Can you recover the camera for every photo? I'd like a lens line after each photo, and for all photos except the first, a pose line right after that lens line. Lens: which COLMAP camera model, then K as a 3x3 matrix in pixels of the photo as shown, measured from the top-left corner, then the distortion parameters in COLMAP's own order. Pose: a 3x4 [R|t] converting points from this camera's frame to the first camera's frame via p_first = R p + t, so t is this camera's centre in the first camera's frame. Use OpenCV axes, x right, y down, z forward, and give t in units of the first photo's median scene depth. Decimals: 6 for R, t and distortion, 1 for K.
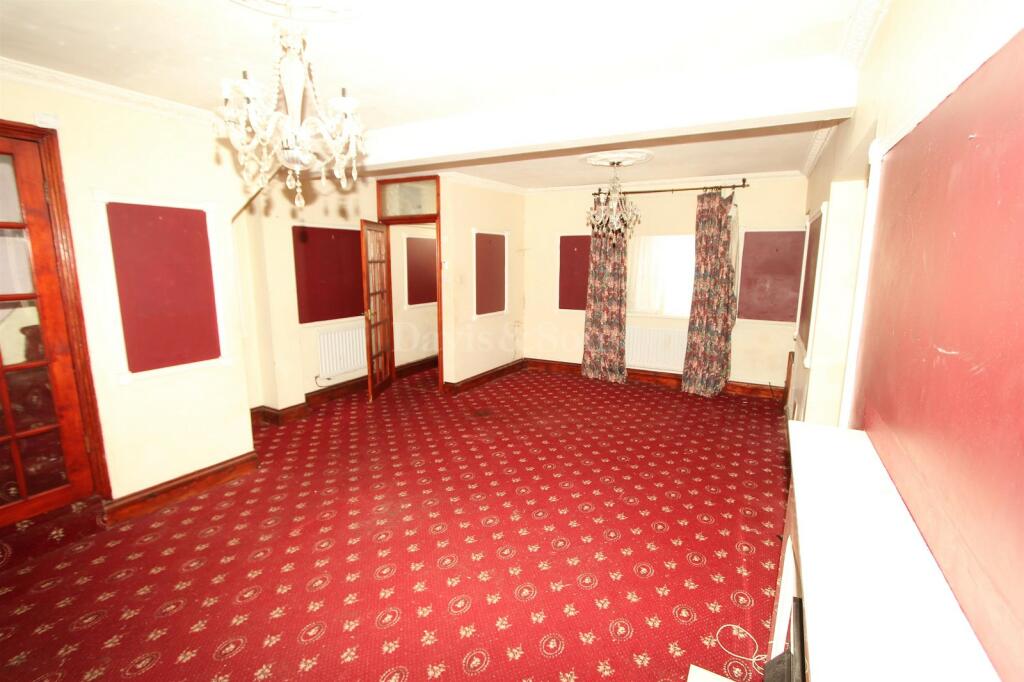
lens RADIAL K [[472.0, 0, 505.8], [0, 472.0, 345.3], [0, 0, 1]] dist [-0.022133, 0.004527]
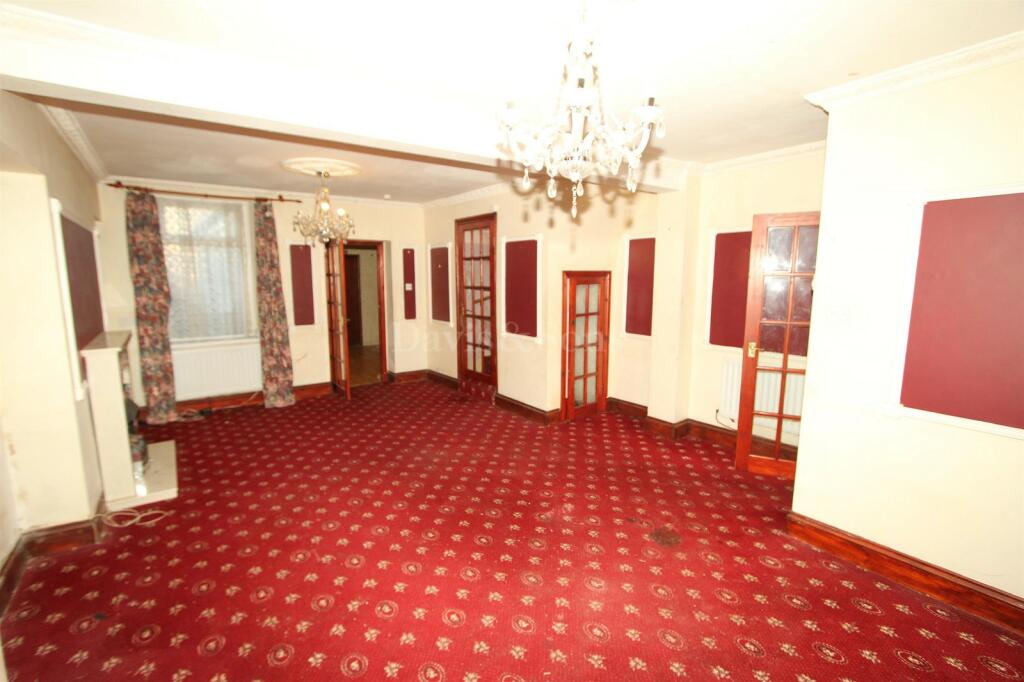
lens RADIAL K [[472.0, 0, 506.6], [0, 472.0, 339.0], [0, 0, 1]] dist [-0.022133, 0.004527]
pose [[-0.423921, 0.119842, -0.897735, 0.716167], [-0.163073, 0.964908, 0.205814, -0.241376], [0.890897, 0.233645, -0.389502, 1.374727]]
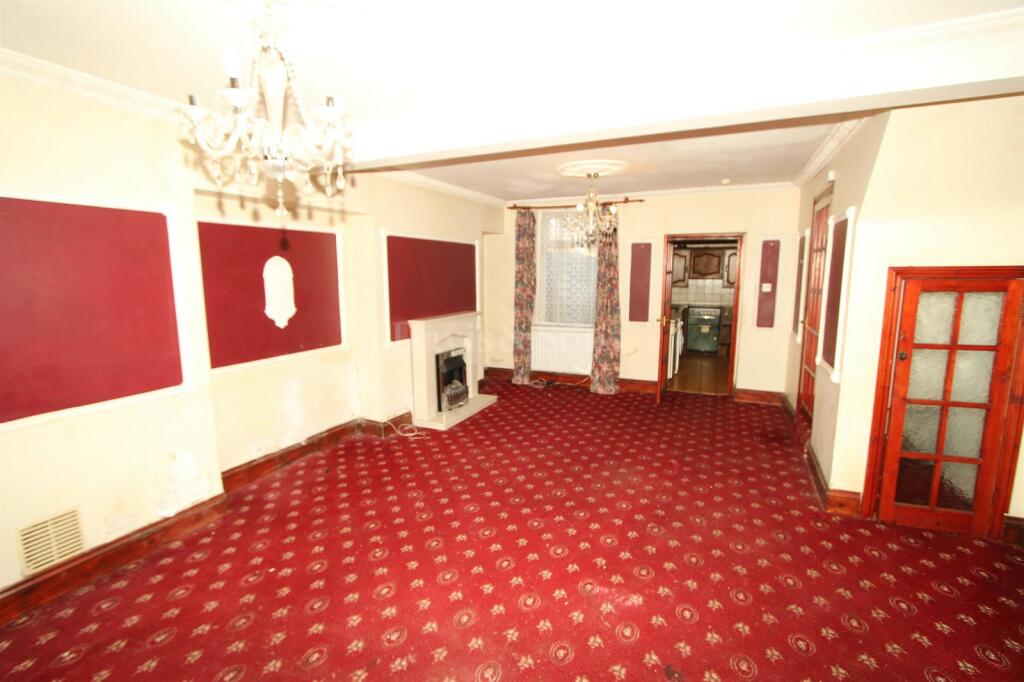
lens RADIAL K [[472.0, 0, 504.6], [0, 472.0, 339.9], [0, 0, 1]] dist [-0.022133, 0.004527]
pose [[-0.997964, 0.009373, -0.063086, 0.112863], [-0.011102, 0.948510, 0.316552, -0.301485], [0.062805, 0.316608, -0.946475, 1.684073]]
